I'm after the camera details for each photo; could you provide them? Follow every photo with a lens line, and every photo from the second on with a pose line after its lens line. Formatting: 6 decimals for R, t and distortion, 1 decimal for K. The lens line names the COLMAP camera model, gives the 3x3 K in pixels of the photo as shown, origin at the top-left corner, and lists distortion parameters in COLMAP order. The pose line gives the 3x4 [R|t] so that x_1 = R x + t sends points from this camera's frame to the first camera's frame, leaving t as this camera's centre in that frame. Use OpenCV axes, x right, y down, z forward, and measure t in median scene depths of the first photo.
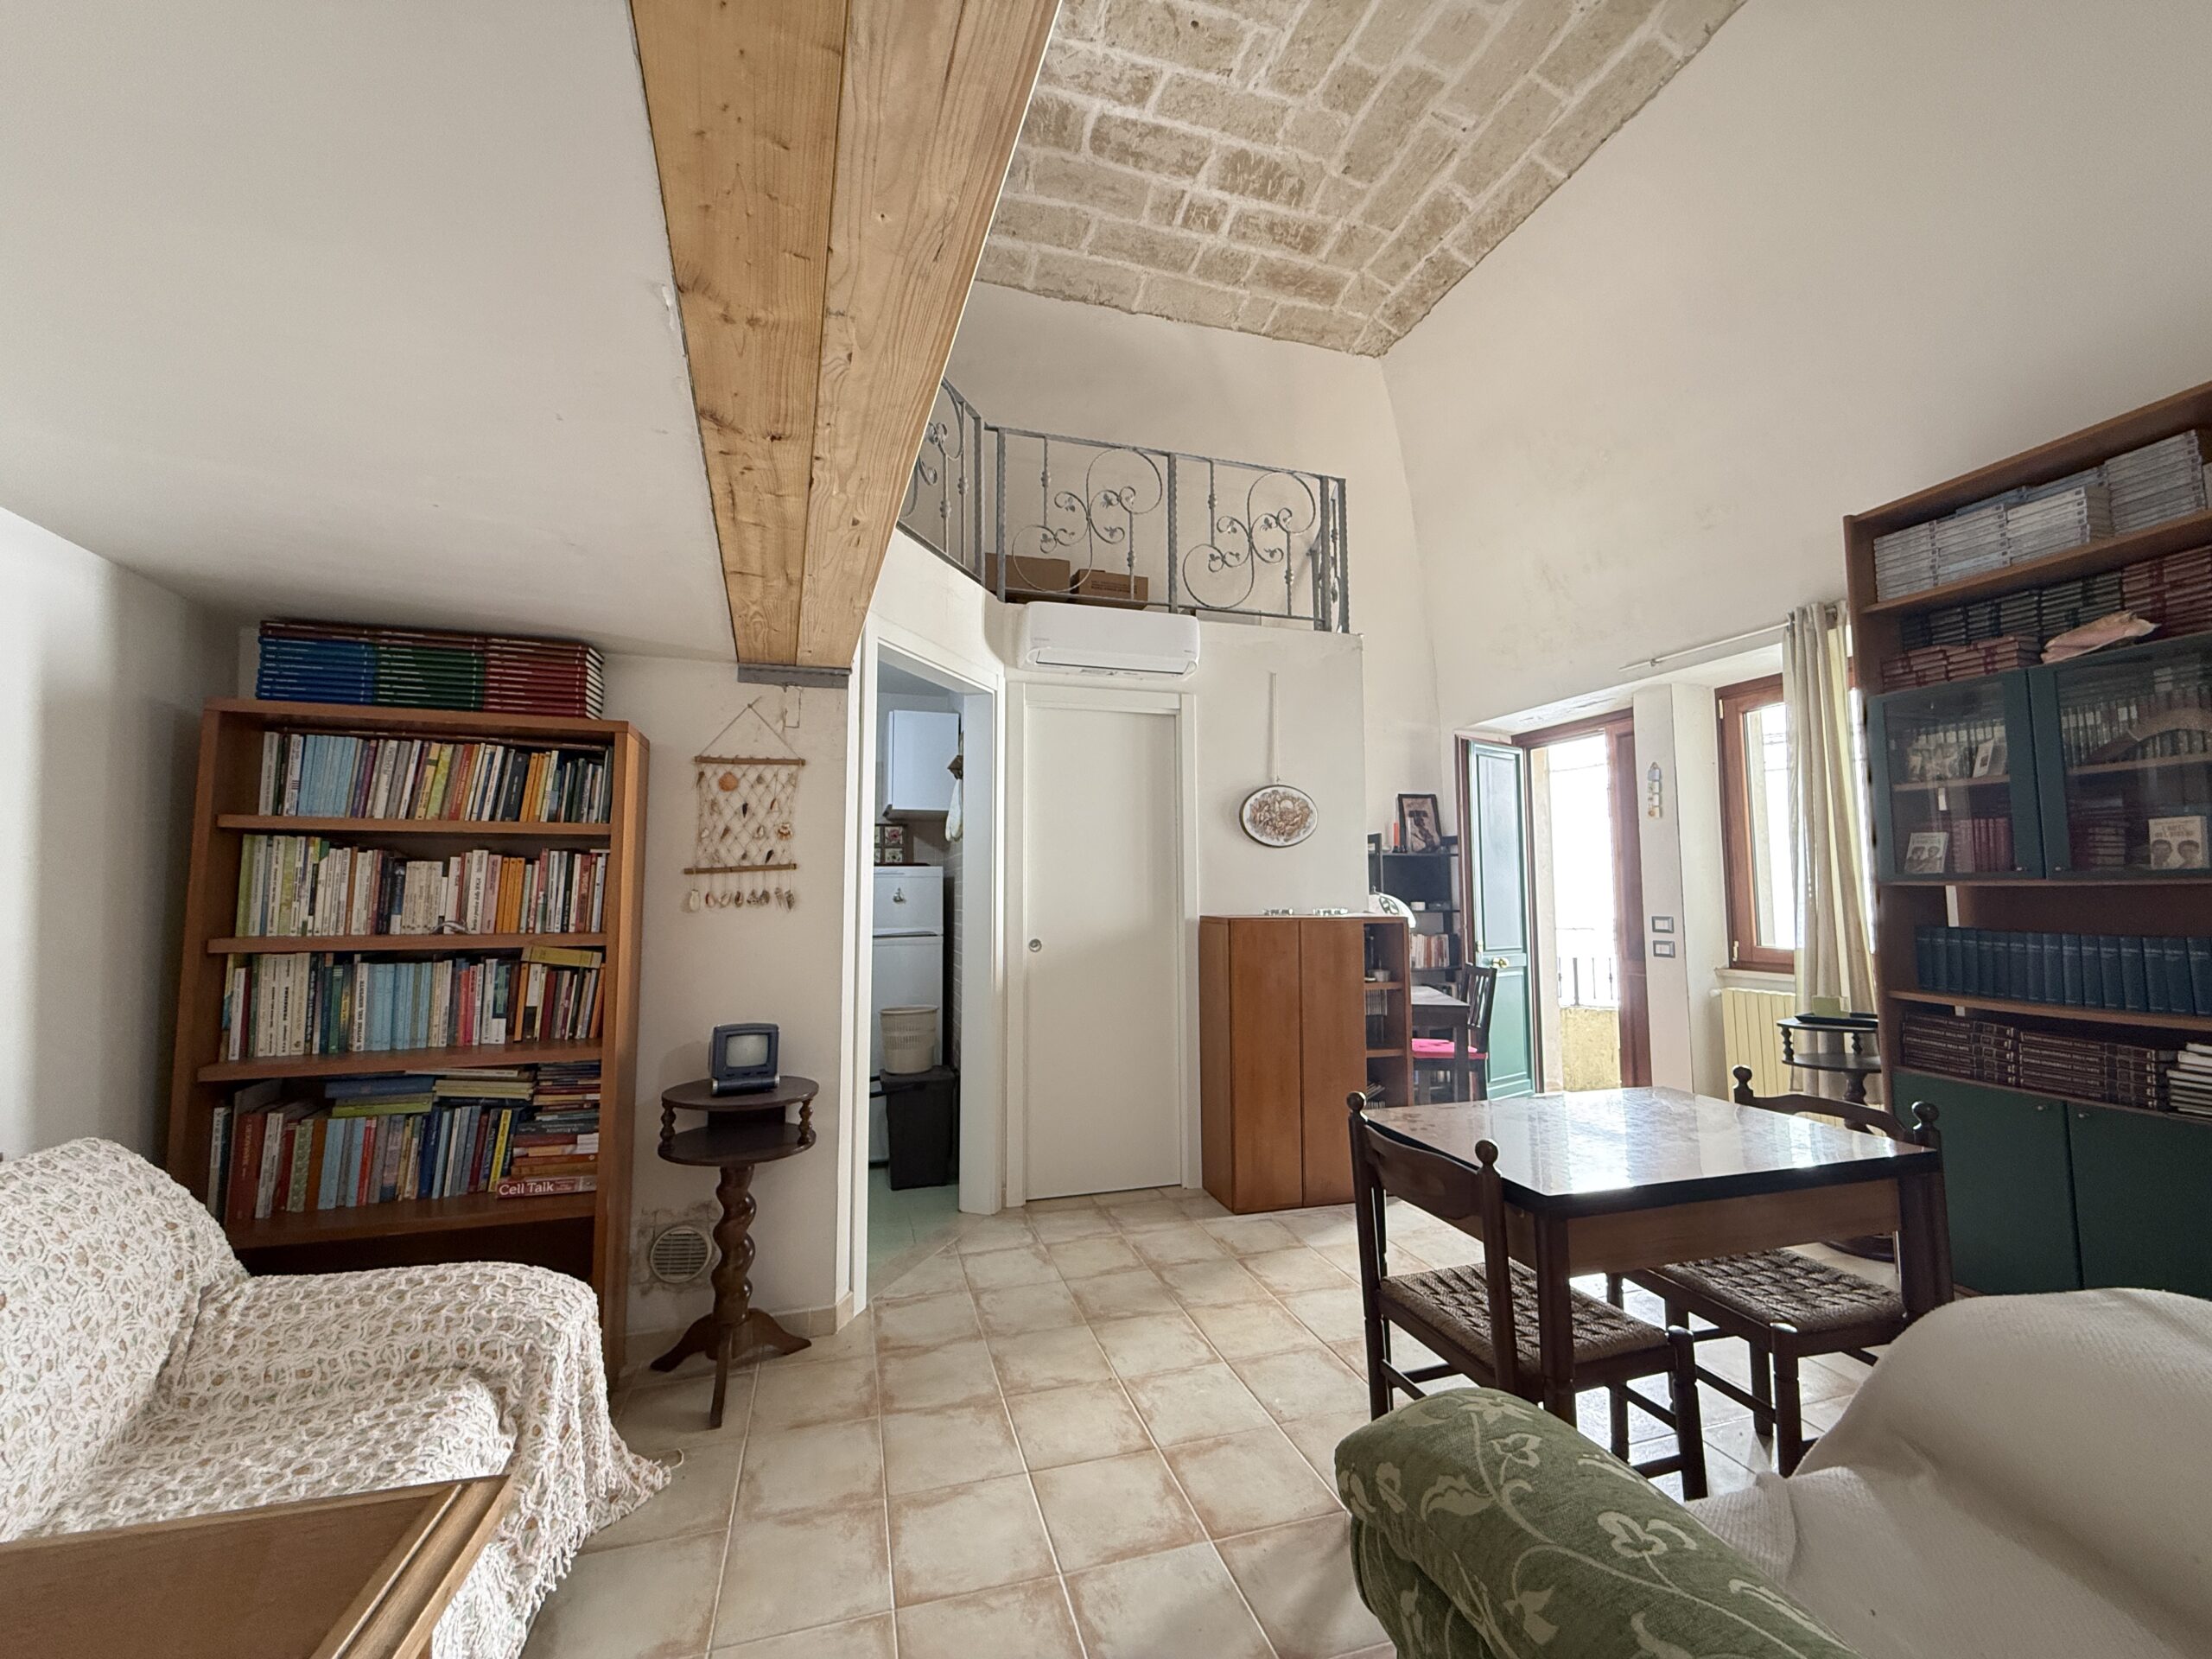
lens RADIAL K [[881.3, 0, 1101.3], [0, 881.3, 828.5], [0, 0, 1]] dist [0.001661, 0.000400]
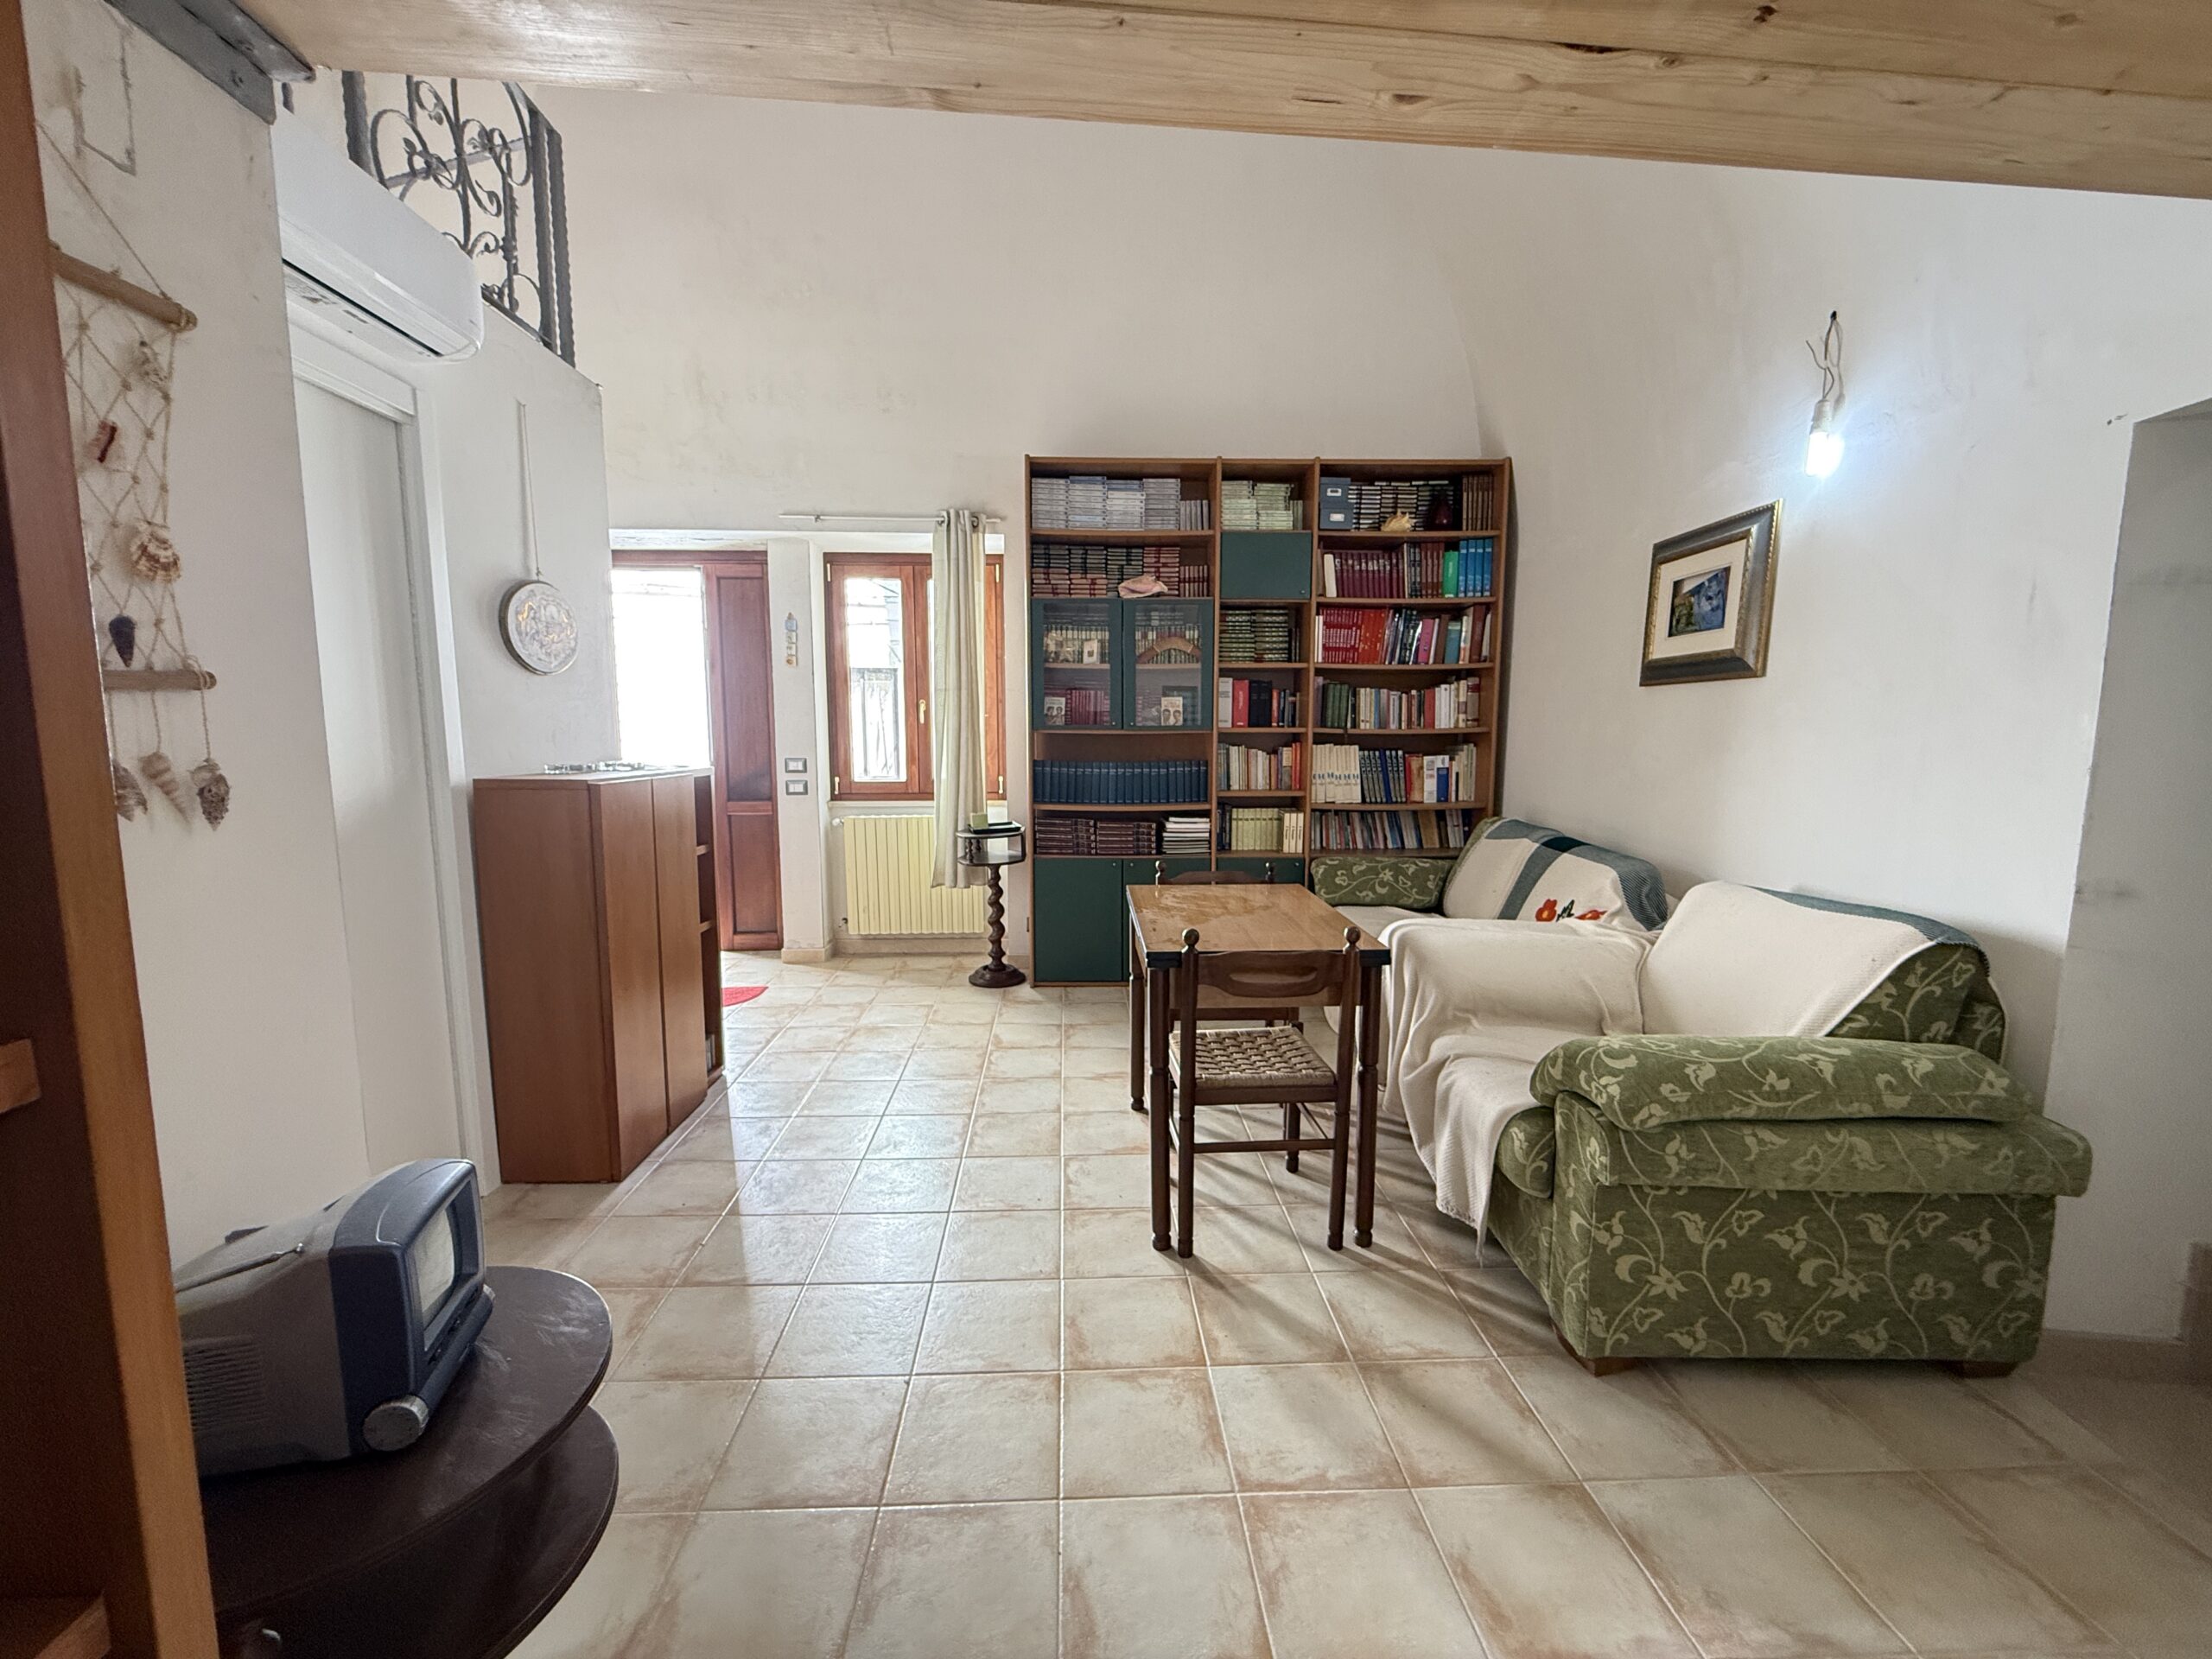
lens RADIAL K [[882.0, 0, 1100.6], [0, 882.0, 827.5], [0, 0, 1]] dist [-0.000533, 0.000120]
pose [[0.242730, -0.105087, 0.964385, -0.542459], [-0.073772, 0.989237, 0.126363, 0.030651], [-0.967285, -0.101817, 0.232365, 0.601416]]
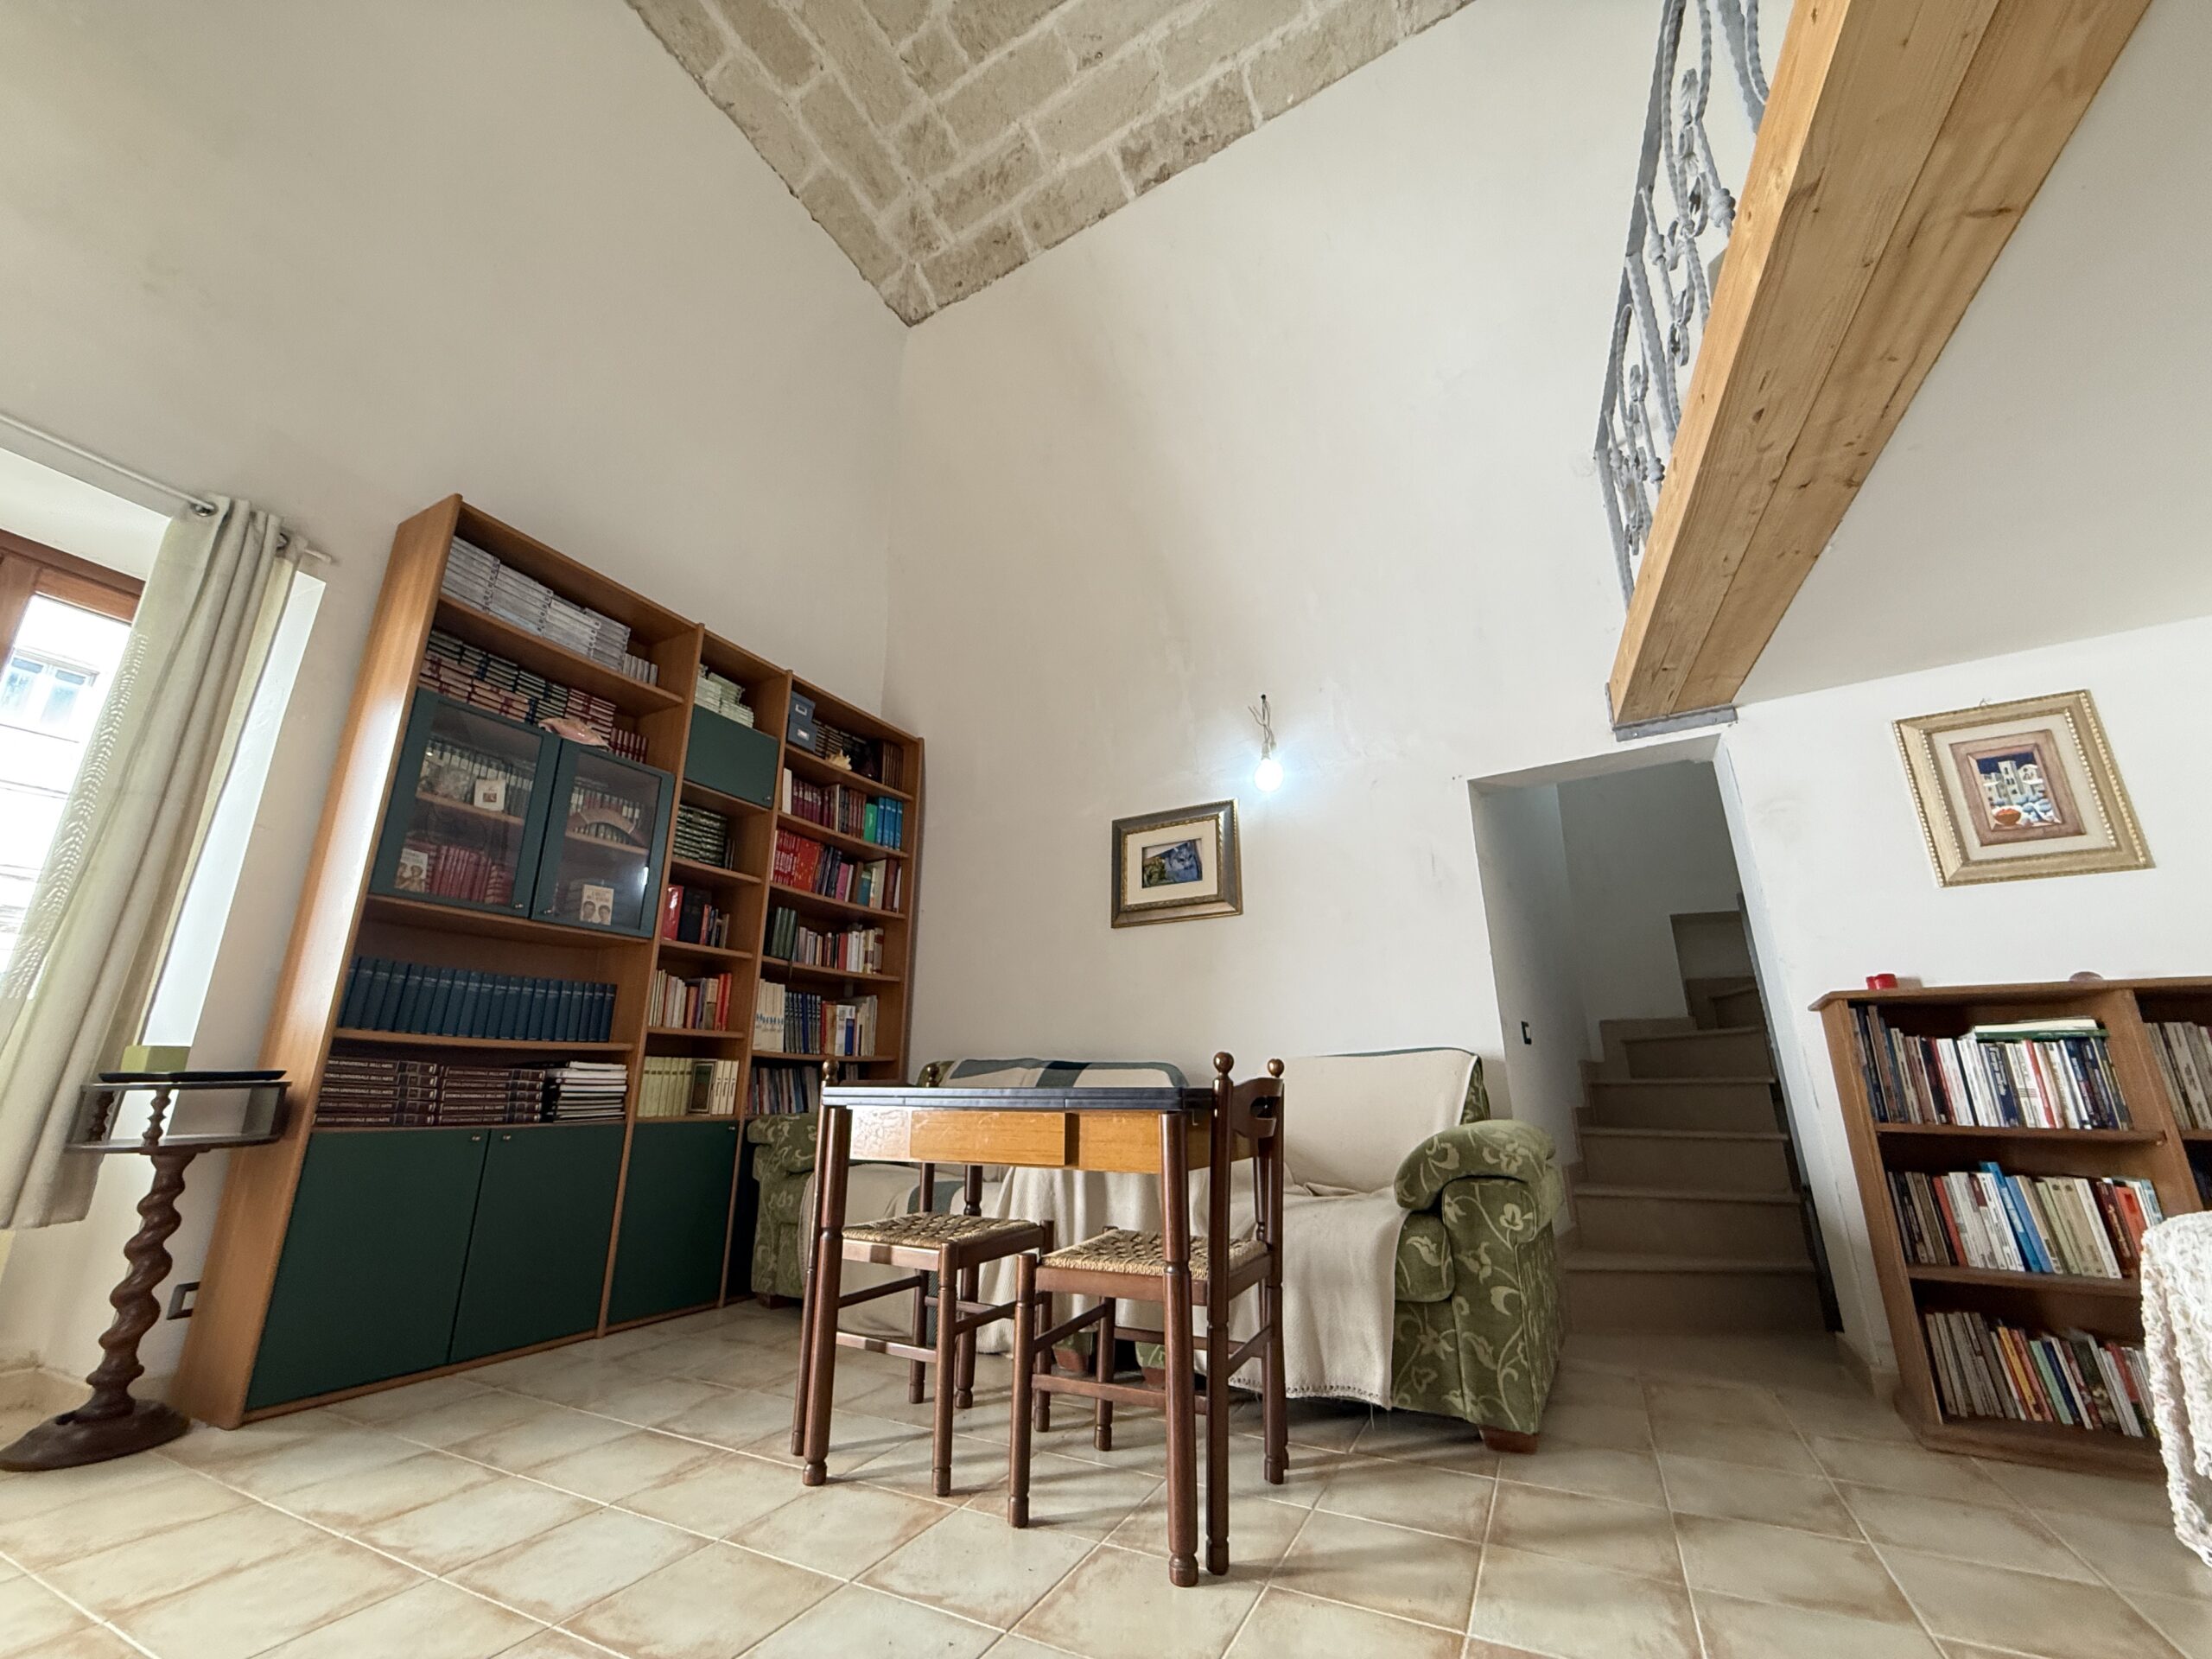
lens RADIAL K [[882.0, 0, 1100.6], [0, 882.0, 827.5], [0, 0, 1]] dist [-0.000533, 0.000120]
pose [[-0.725681, 0.201361, 0.657907, -0.179203], [-0.048214, 0.938983, -0.340569, 0.274926], [-0.686340, -0.278864, -0.671693, 1.215609]]
